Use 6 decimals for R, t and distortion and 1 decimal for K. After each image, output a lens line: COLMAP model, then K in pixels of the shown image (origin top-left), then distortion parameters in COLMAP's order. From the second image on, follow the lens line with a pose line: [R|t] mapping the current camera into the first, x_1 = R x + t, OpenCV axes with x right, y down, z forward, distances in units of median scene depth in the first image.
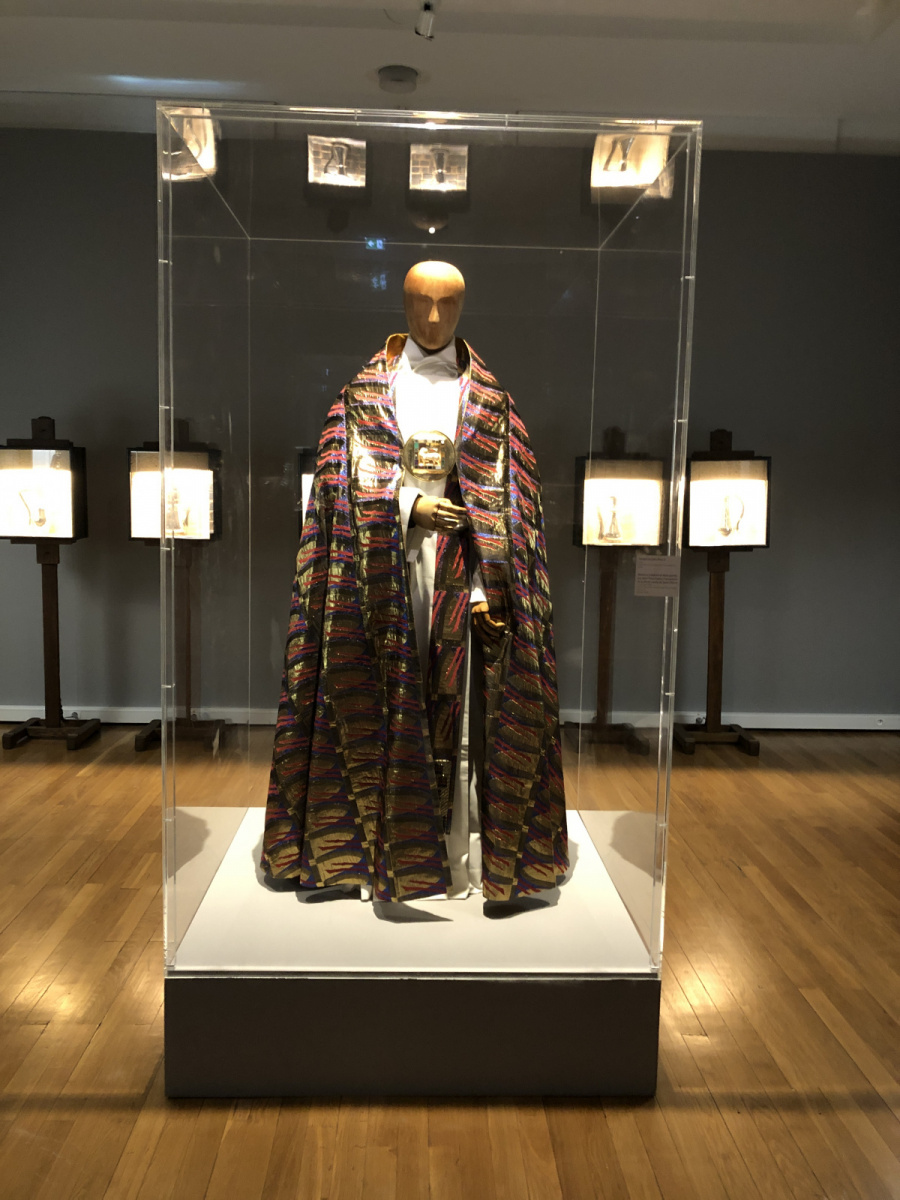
lens RADIAL K [[999.4, 0, 449.5], [0, 999.4, 602.9], [0, 0, 1]] dist [0.013568, 0.001066]
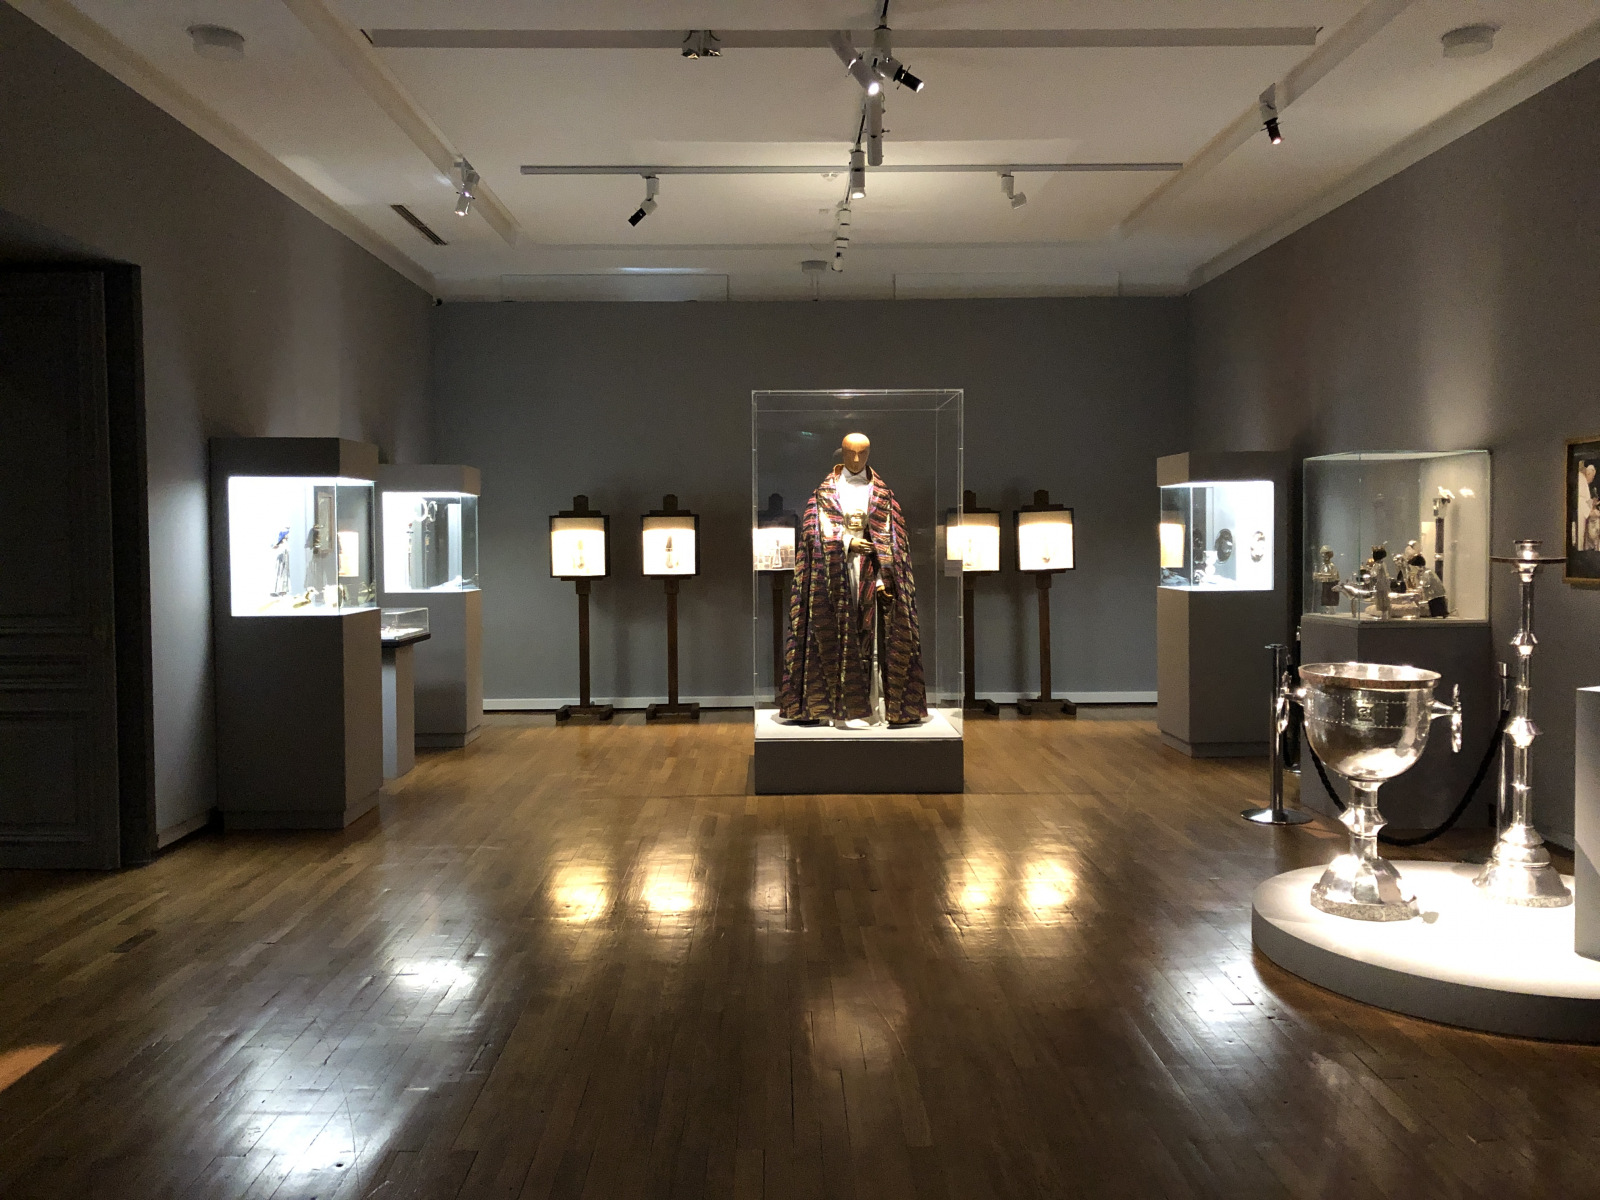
lens RADIAL K [[1332.6, 0, 798.3], [0, 1332.6, 594.8], [0, 0, 1]] dist [0.013568, 0.001066]
pose [[0.999342, -0.028149, -0.022866, -0.083223], [0.026438, 0.997055, -0.071986, 0.222492], [0.024825, 0.071334, 0.997144, -1.903676]]
